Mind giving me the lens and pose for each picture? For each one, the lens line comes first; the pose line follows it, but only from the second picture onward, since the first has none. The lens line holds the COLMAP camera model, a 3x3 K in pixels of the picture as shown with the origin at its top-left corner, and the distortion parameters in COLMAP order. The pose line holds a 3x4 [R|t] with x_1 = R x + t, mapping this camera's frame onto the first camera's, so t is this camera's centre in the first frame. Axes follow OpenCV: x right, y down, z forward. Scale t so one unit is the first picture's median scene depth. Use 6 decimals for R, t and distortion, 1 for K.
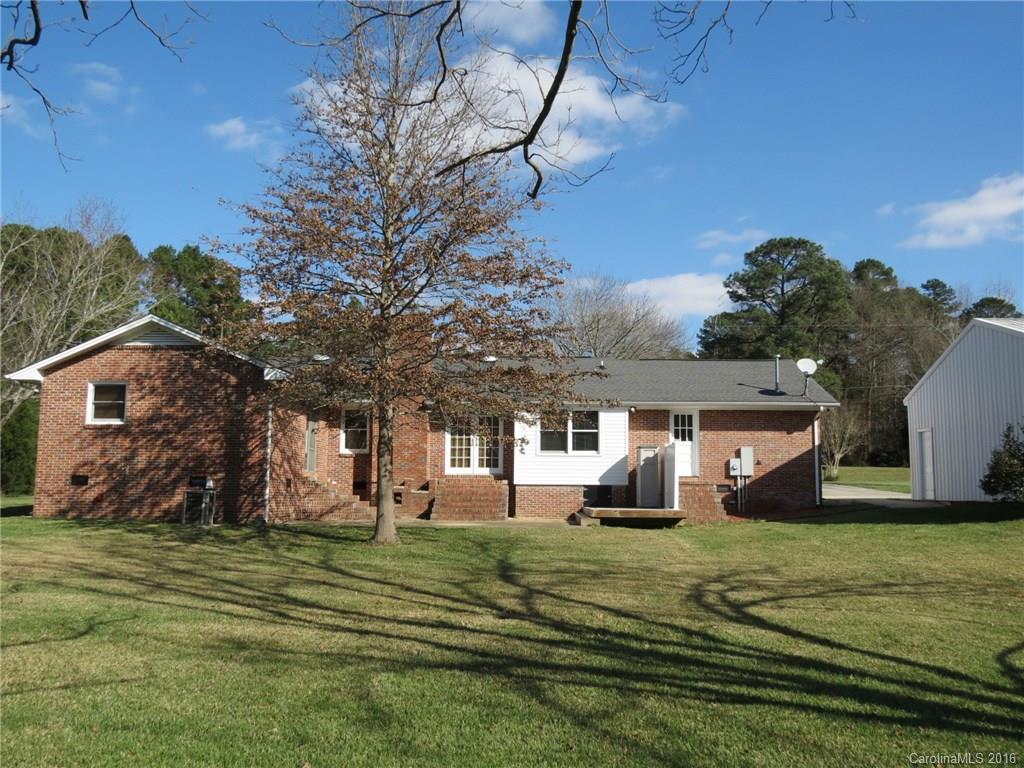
lens RADIAL K [[890.9, 0, 513.5], [0, 890.9, 379.7], [0, 0, 1]] dist [-0.011494, -0.014133]
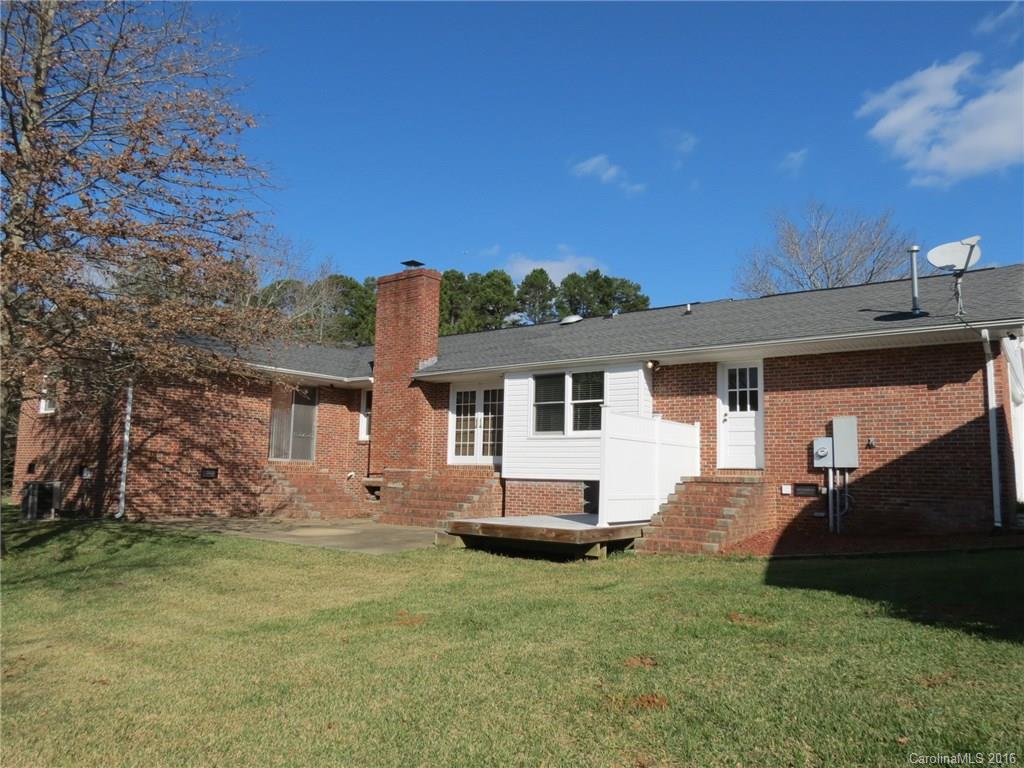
lens RADIAL K [[739.1, 0, 520.7], [0, 739.1, 380.1], [0, 0, 1]] dist [0.008492, 0.005147]
pose [[0.817980, -0.063104, -0.571774, 0.417566], [0.057127, 0.997962, -0.028415, 0.062272], [0.572402, -0.009421, 0.819919, 0.576104]]
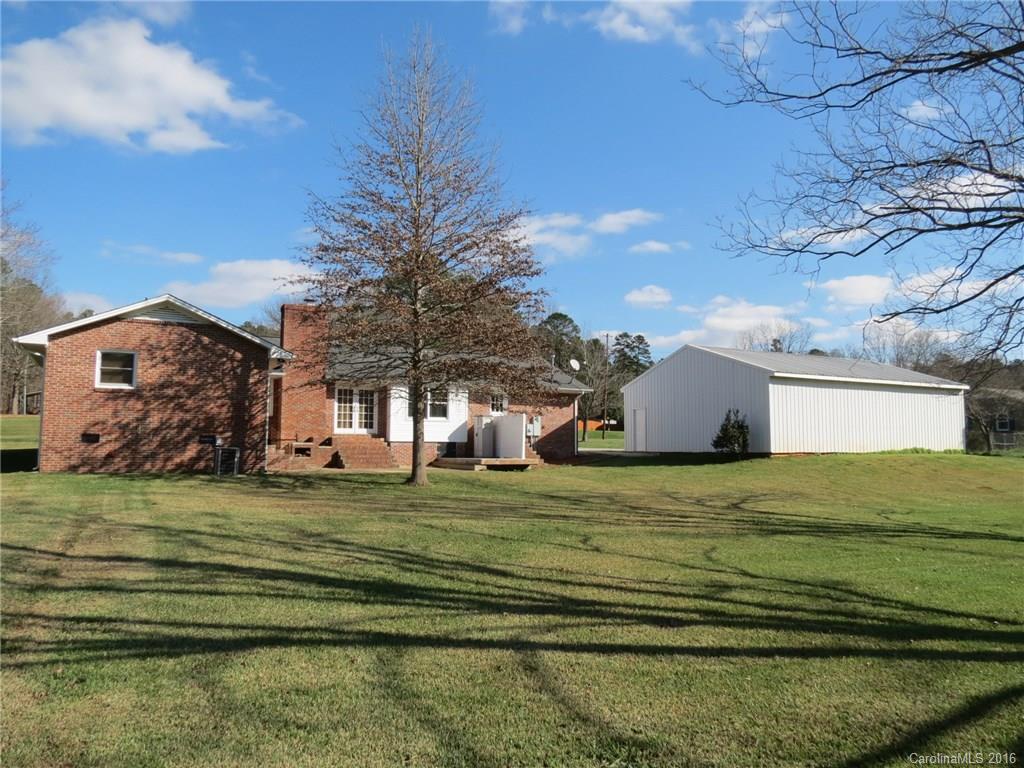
lens RADIAL K [[739.1, 0, 509.9], [0, 739.1, 390.8], [0, 0, 1]] dist [0.008492, 0.005147]
pose [[0.865804, 0.035655, 0.499112, -0.453026], [-0.061377, 0.997493, 0.035212, -0.009078], [-0.496605, -0.061121, 0.865822, -0.048696]]
